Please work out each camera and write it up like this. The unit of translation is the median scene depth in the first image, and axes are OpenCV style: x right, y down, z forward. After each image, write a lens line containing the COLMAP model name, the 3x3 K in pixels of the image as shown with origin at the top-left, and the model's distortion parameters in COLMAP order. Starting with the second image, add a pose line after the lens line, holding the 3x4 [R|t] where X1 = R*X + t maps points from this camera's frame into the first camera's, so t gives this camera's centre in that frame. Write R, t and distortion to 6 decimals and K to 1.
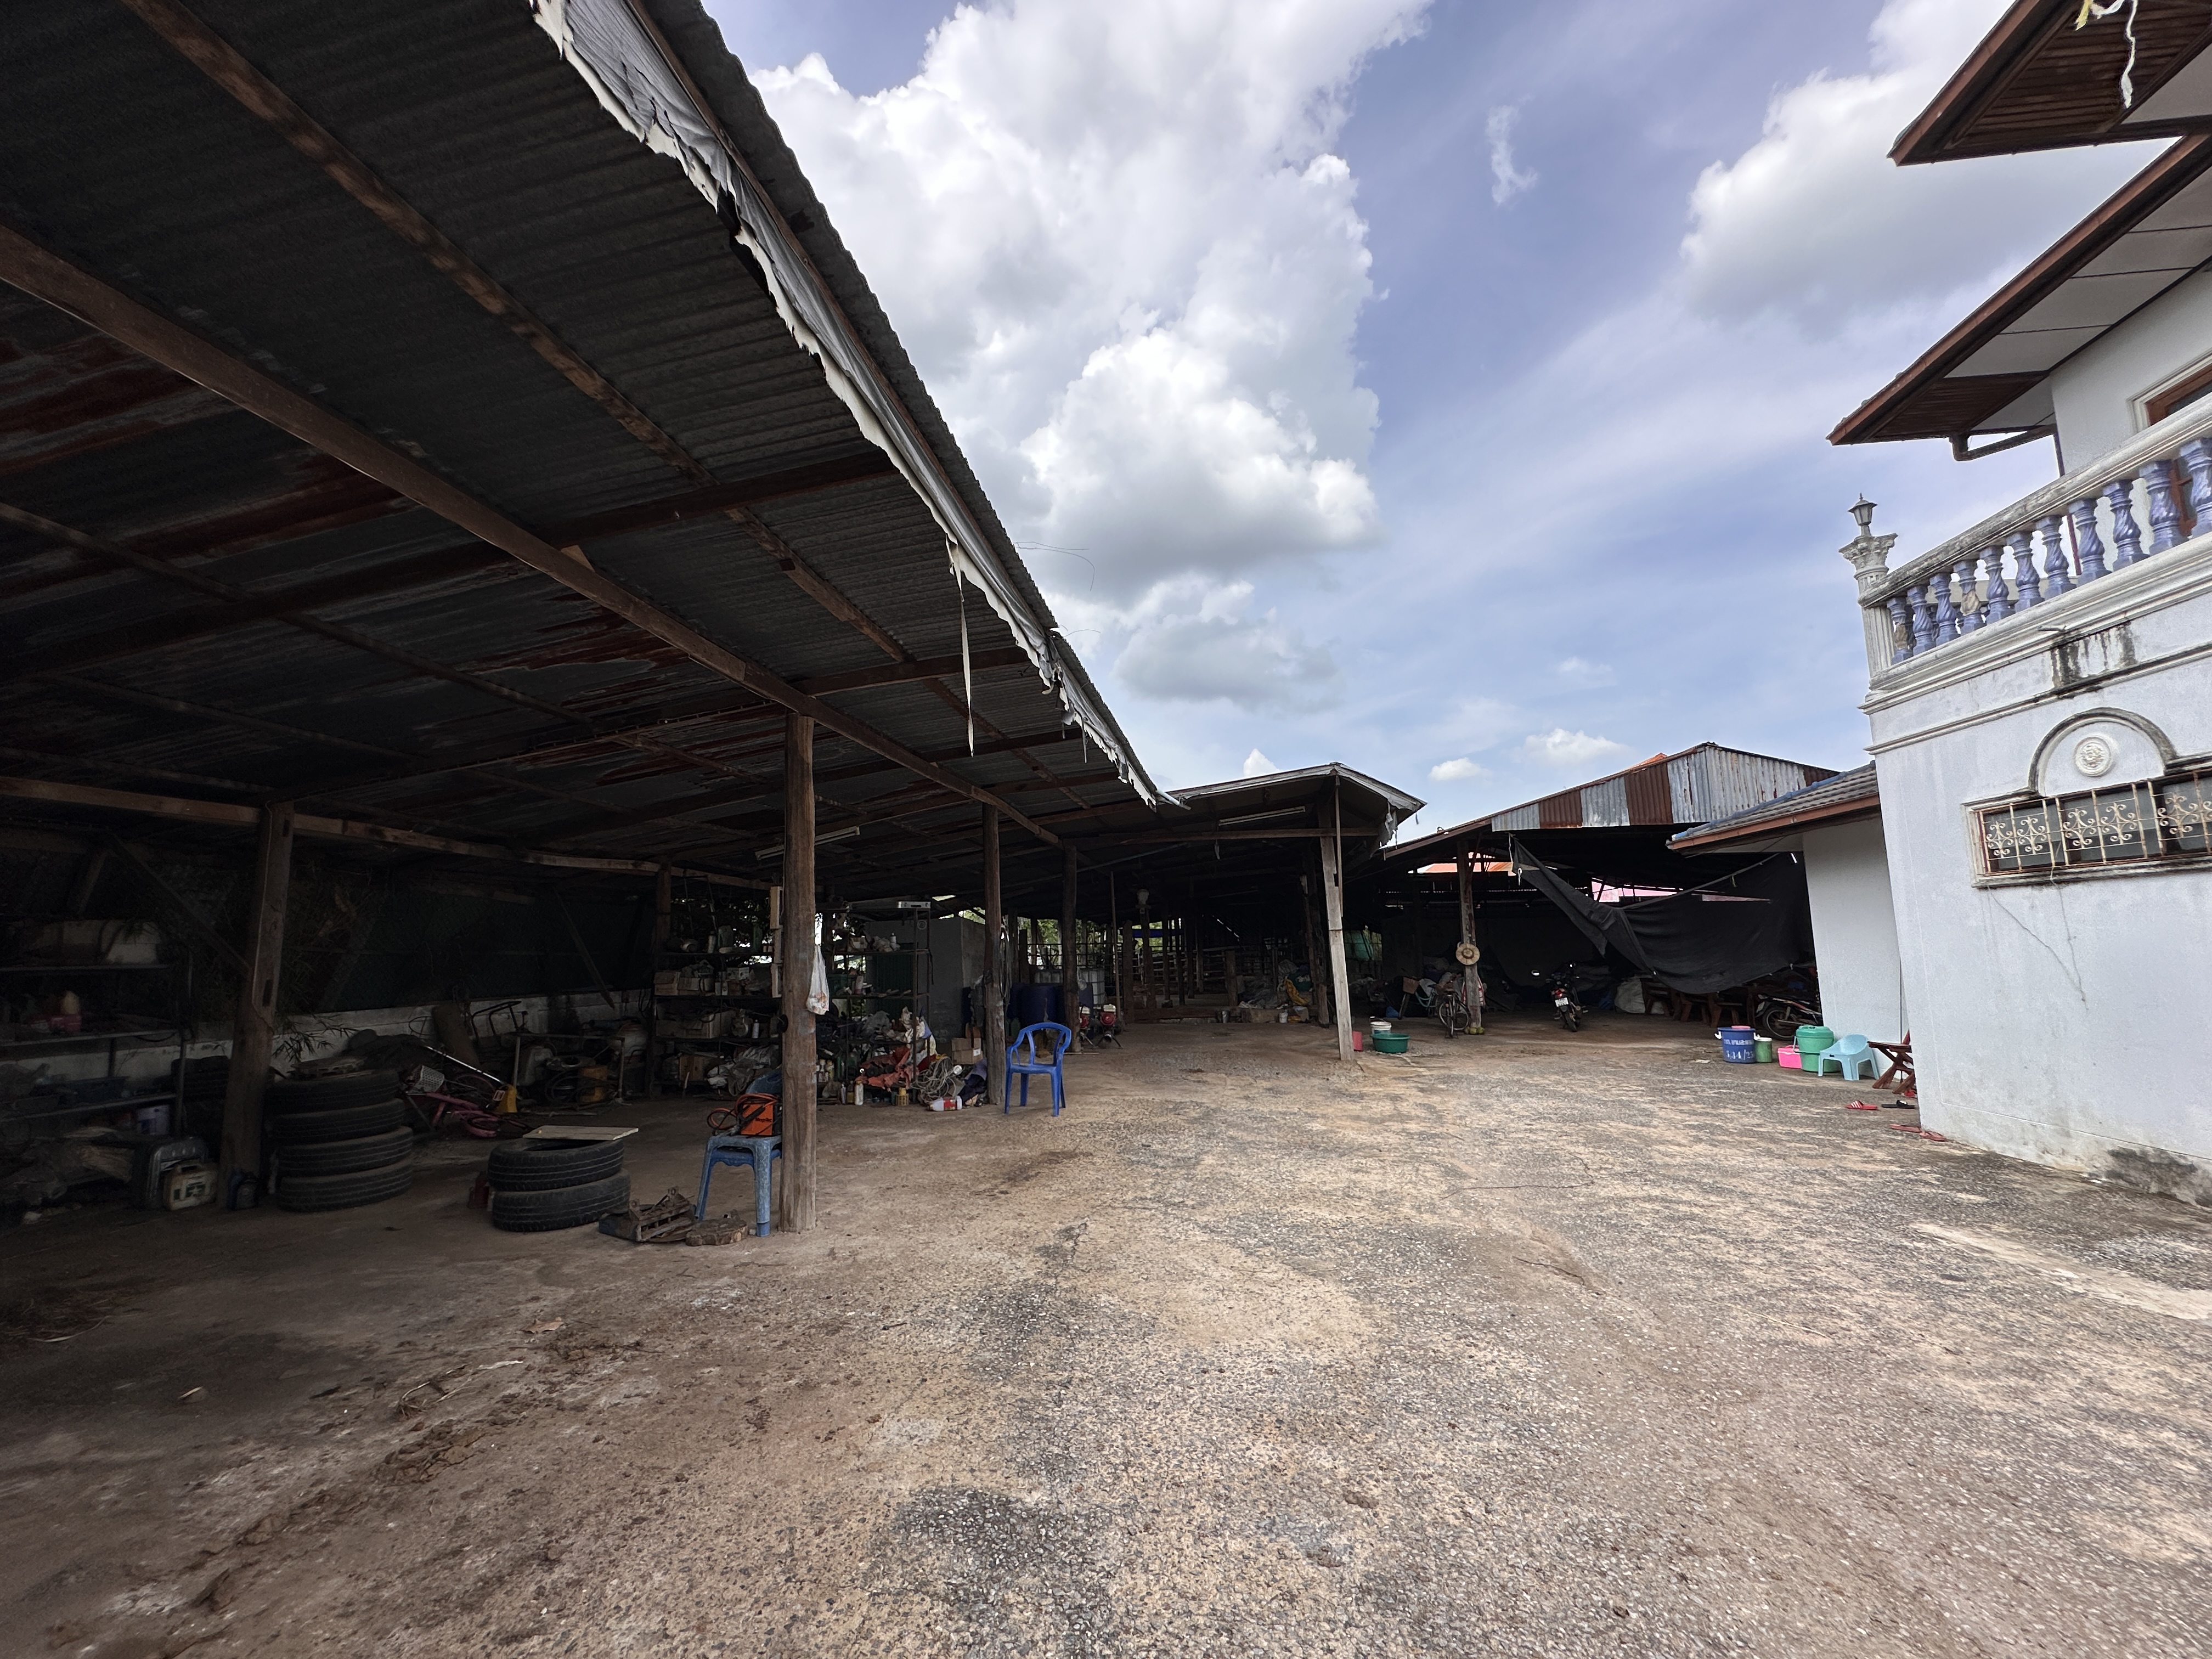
lens RADIAL K [[892.7, 0, 1099.2], [0, 892.7, 827.3], [0, 0, 1]] dist [0.000398, 0.000360]
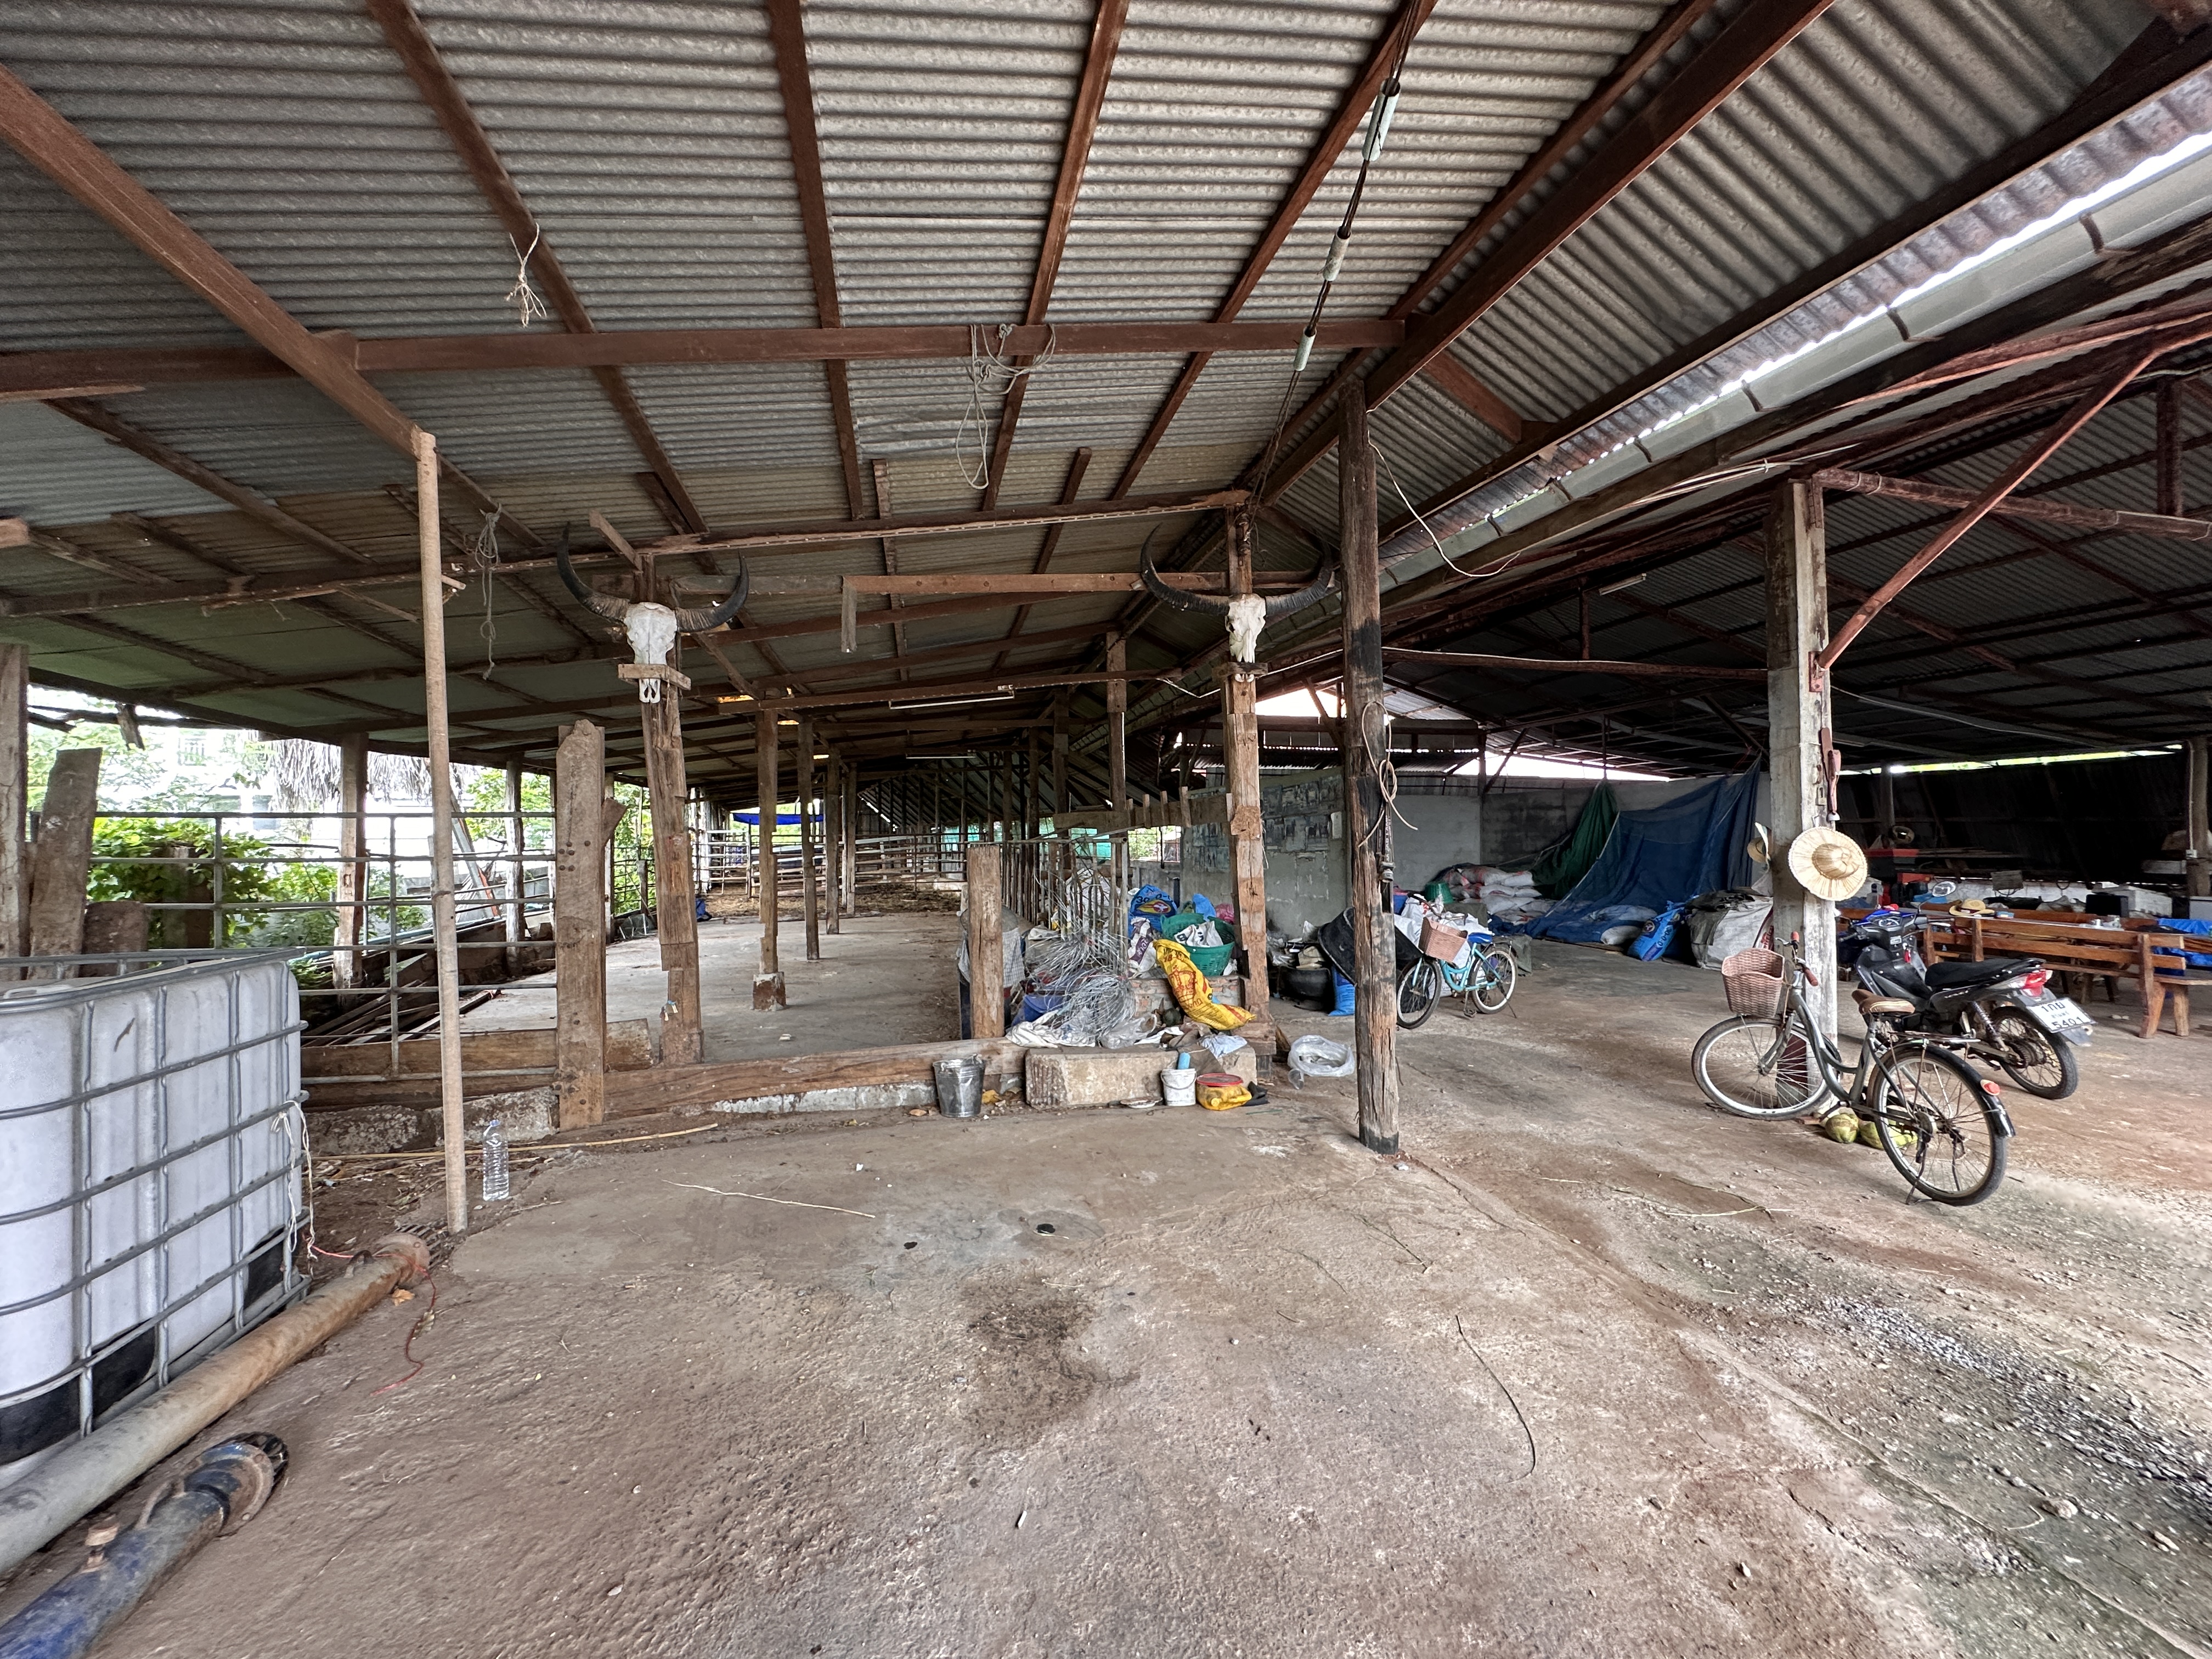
lens RADIAL K [[892.7, 0, 1099.2], [0, 892.7, 827.3], [0, 0, 1]] dist [0.000398, 0.000360]
pose [[0.925027, 0.015257, 0.379594, 0.076768], [-0.060554, 0.992340, 0.107679, 0.104340], [-0.375043, -0.122592, 0.918865, 0.745243]]
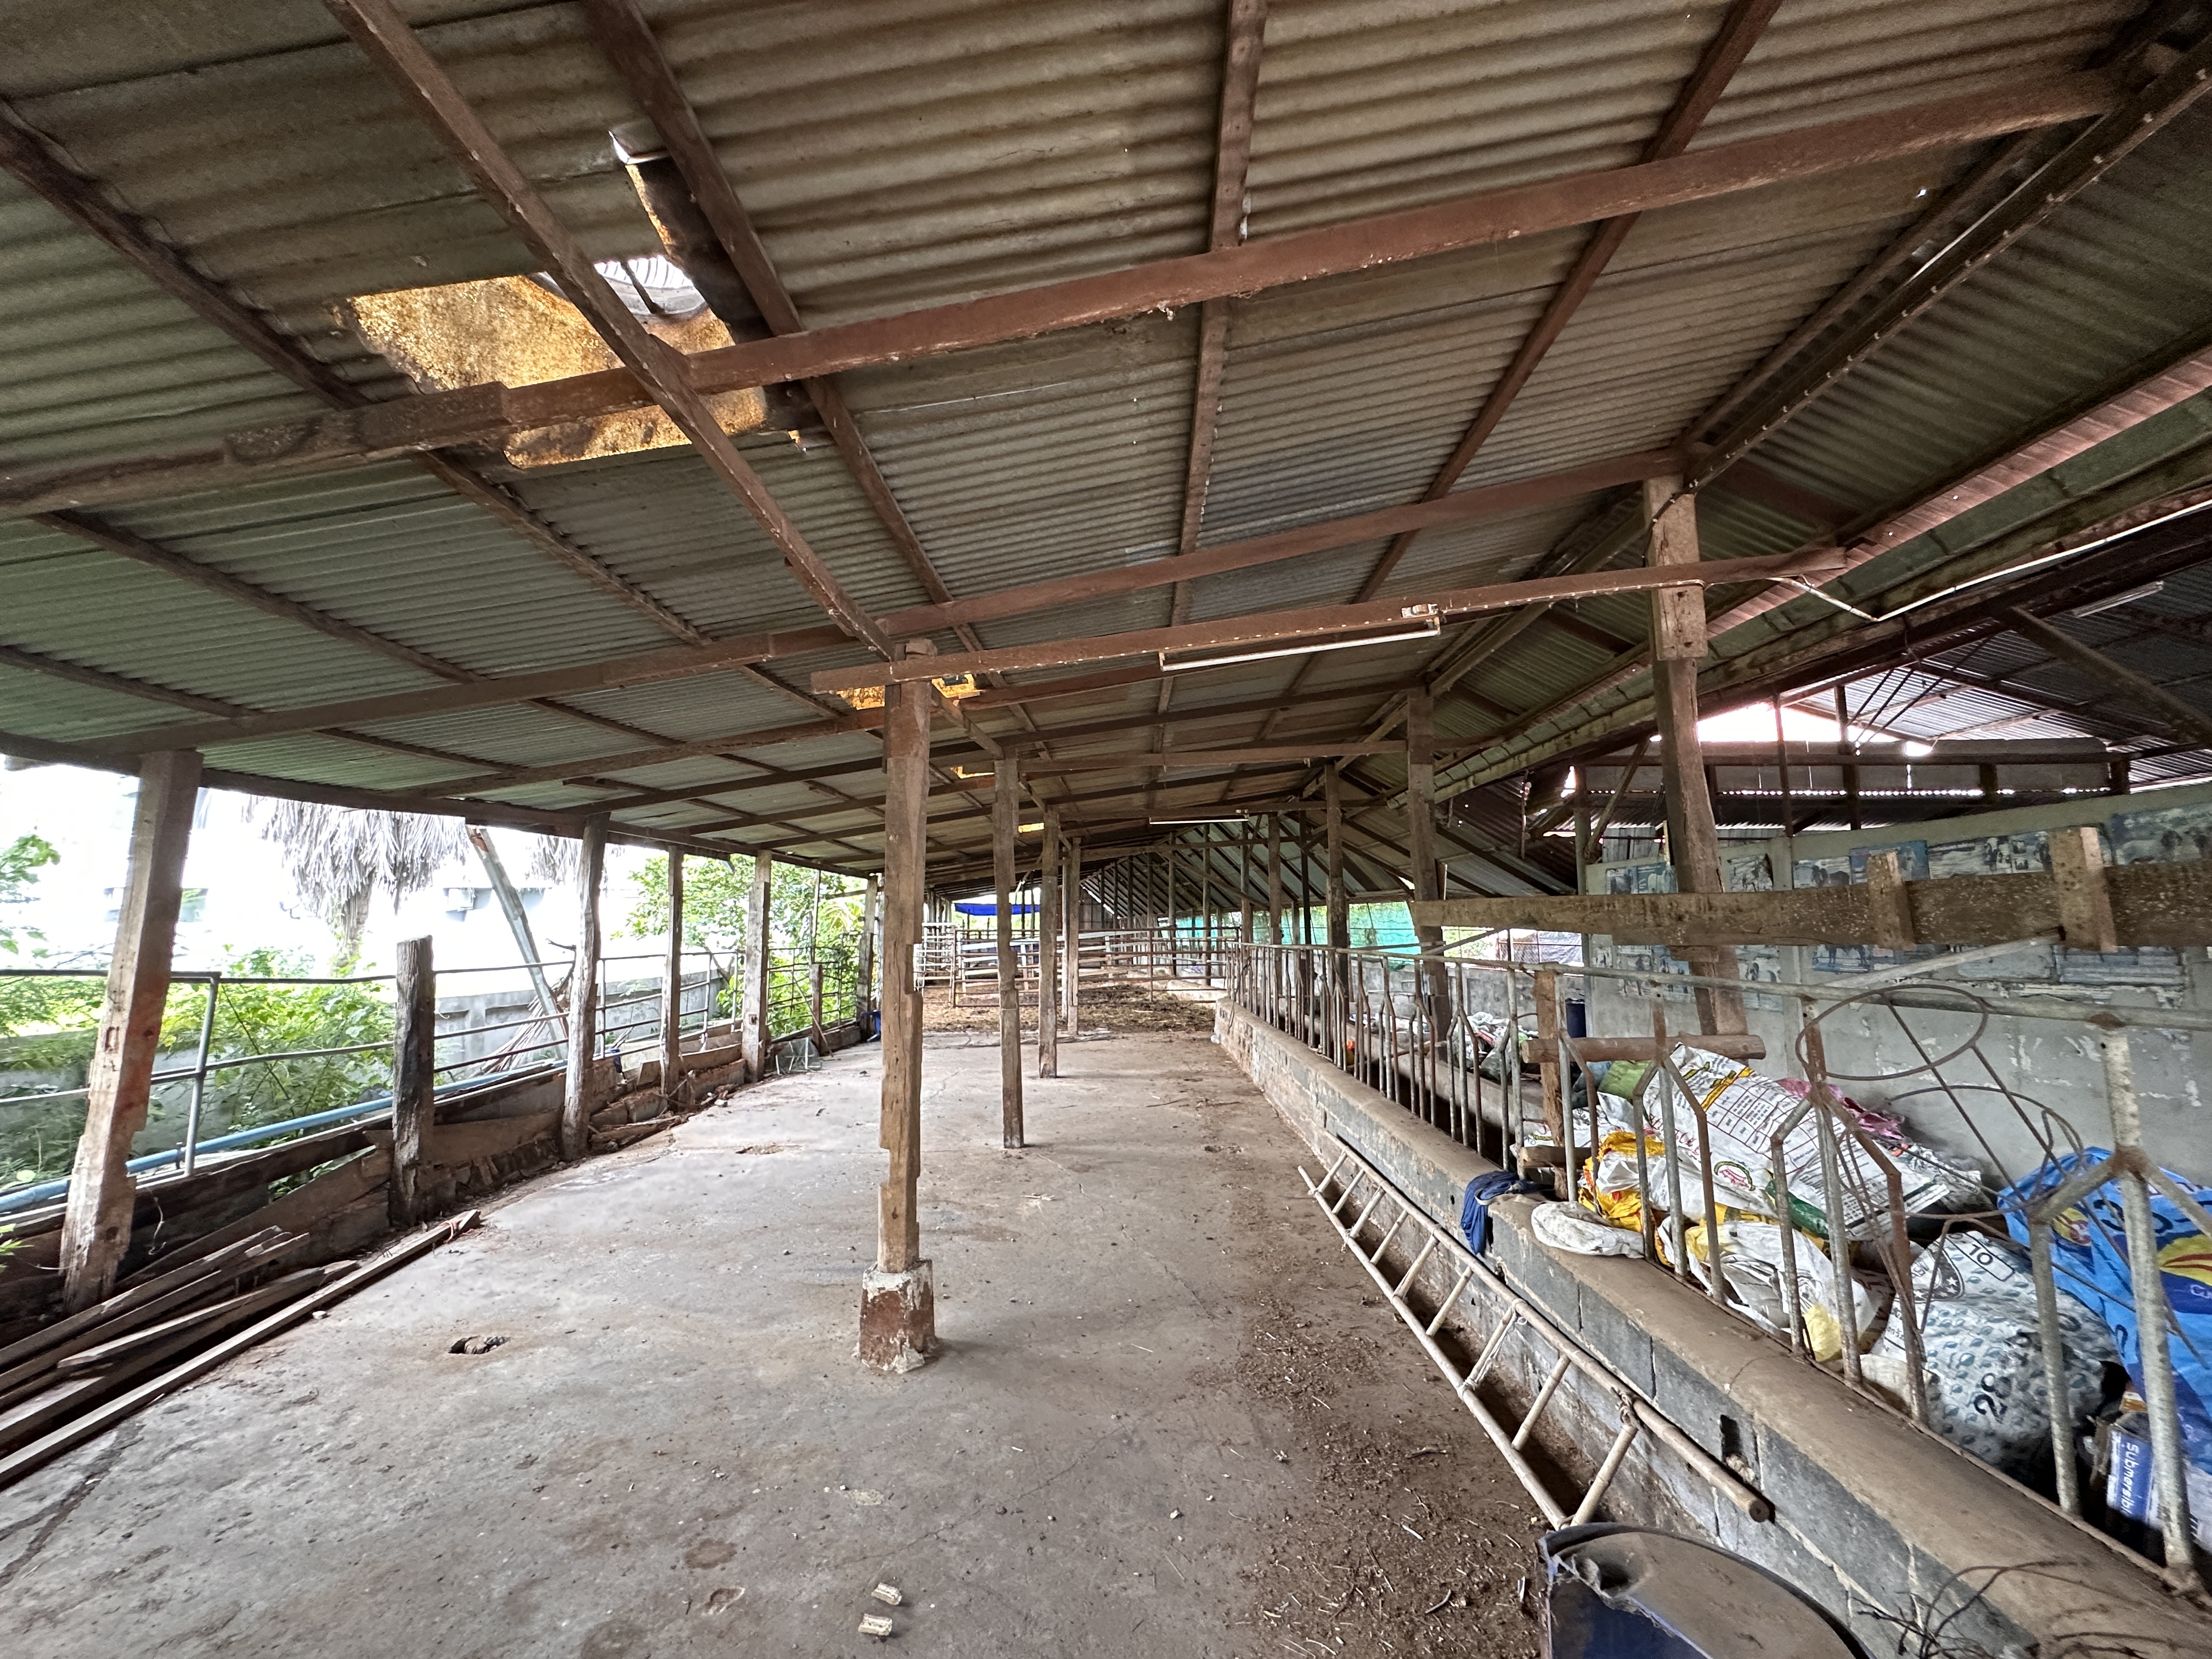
lens RADIAL K [[892.7, 0, 1099.2], [0, 892.7, 827.3], [0, 0, 1]] dist [0.000398, 0.000360]
pose [[0.988753, 0.028979, 0.146725, 0.081276], [-0.032216, 0.999286, 0.019732, 0.108702], [-0.146048, -0.024237, 0.988981, 0.785372]]
